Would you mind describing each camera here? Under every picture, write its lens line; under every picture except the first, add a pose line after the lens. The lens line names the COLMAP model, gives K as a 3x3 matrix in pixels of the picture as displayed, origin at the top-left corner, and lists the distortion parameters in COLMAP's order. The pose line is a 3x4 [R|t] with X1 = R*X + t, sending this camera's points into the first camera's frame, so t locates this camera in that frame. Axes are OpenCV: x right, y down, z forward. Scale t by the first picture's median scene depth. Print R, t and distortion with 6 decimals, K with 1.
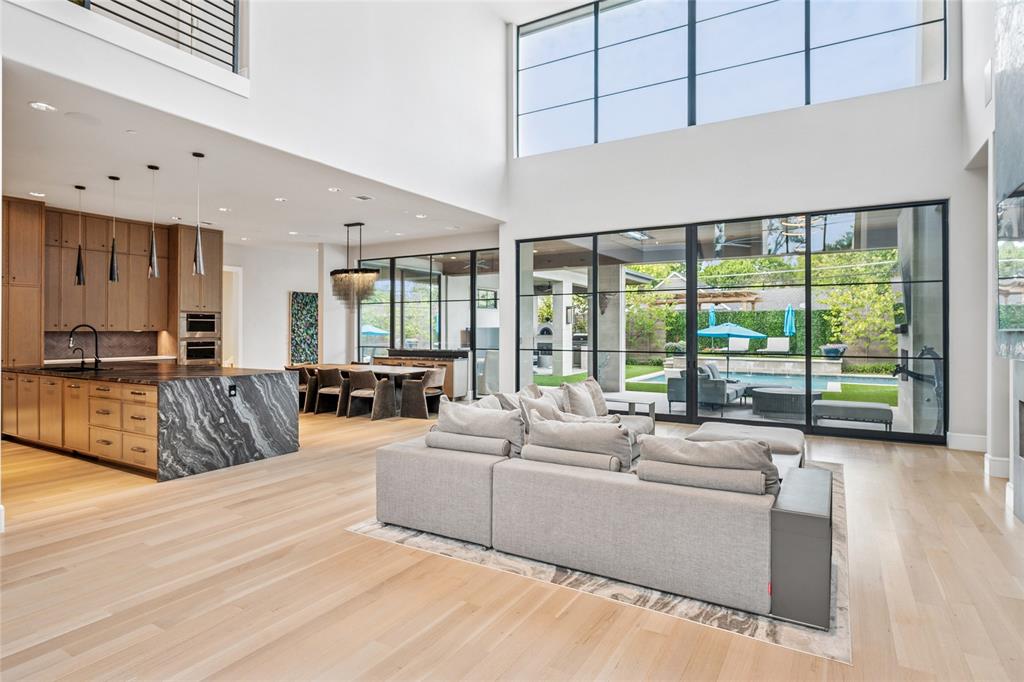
lens RADIAL K [[581.9, 0, 512.7], [0, 581.9, 335.2], [0, 0, 1]] dist [-0.000817, -0.001730]
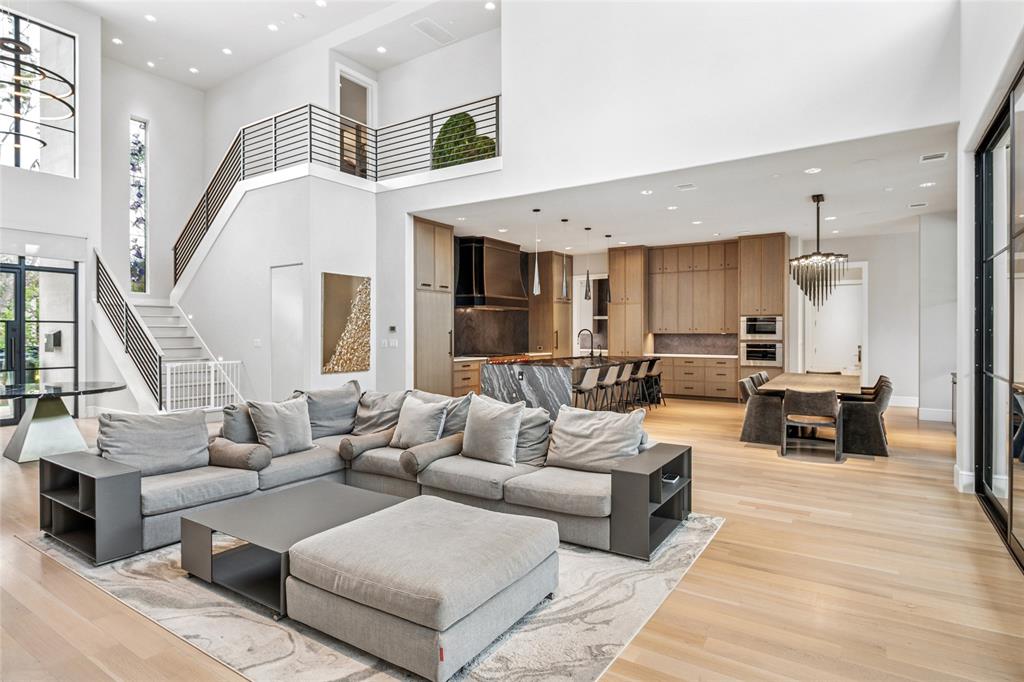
lens RADIAL K [[581.9, 0, 509.4], [0, 581.9, 333.2], [0, 0, 1]] dist [-0.000817, -0.001730]
pose [[-0.046605, 0.001356, -0.998912, 0.540809], [-0.009709, 0.999951, 0.001811, -0.005564], [0.998866, 0.009783, -0.046590, 0.606866]]
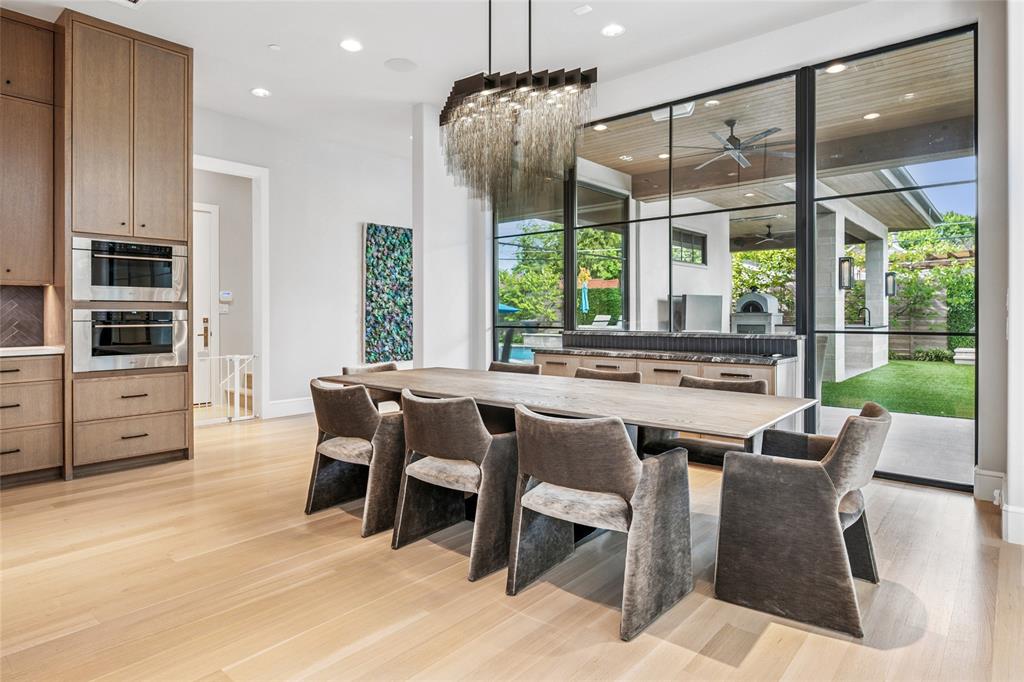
lens RADIAL K [[581.9, 0, 492.6], [0, 581.9, 316.6], [0, 0, 1]] dist [-0.000817, -0.001730]
pose [[0.980317, -0.004704, -0.197373, -0.214070], [0.003345, 0.999968, -0.007215, 0.018683], [0.197401, 0.006412, 0.980302, 0.663668]]
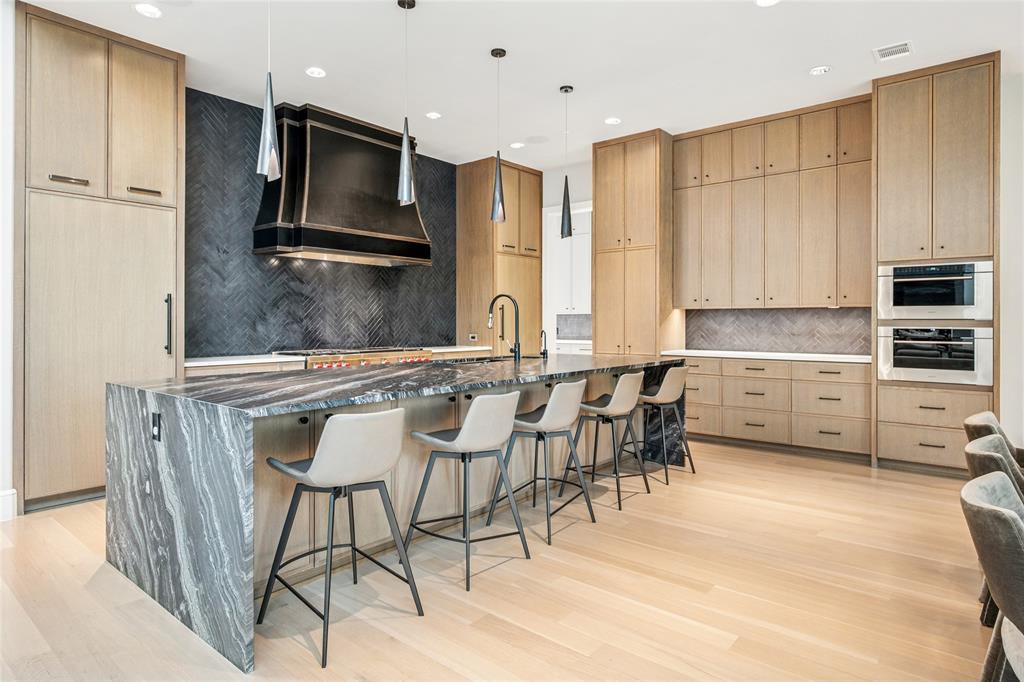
lens RADIAL K [[581.9, 0, 520.3], [0, 581.9, 323.5], [0, 0, 1]] dist [-0.000817, -0.001730]
pose [[-0.162198, 0.001333, -0.986757, -0.058753], [-0.009926, 0.999946, 0.002982, 0.008952], [0.986708, 0.010278, -0.162177, 0.780757]]
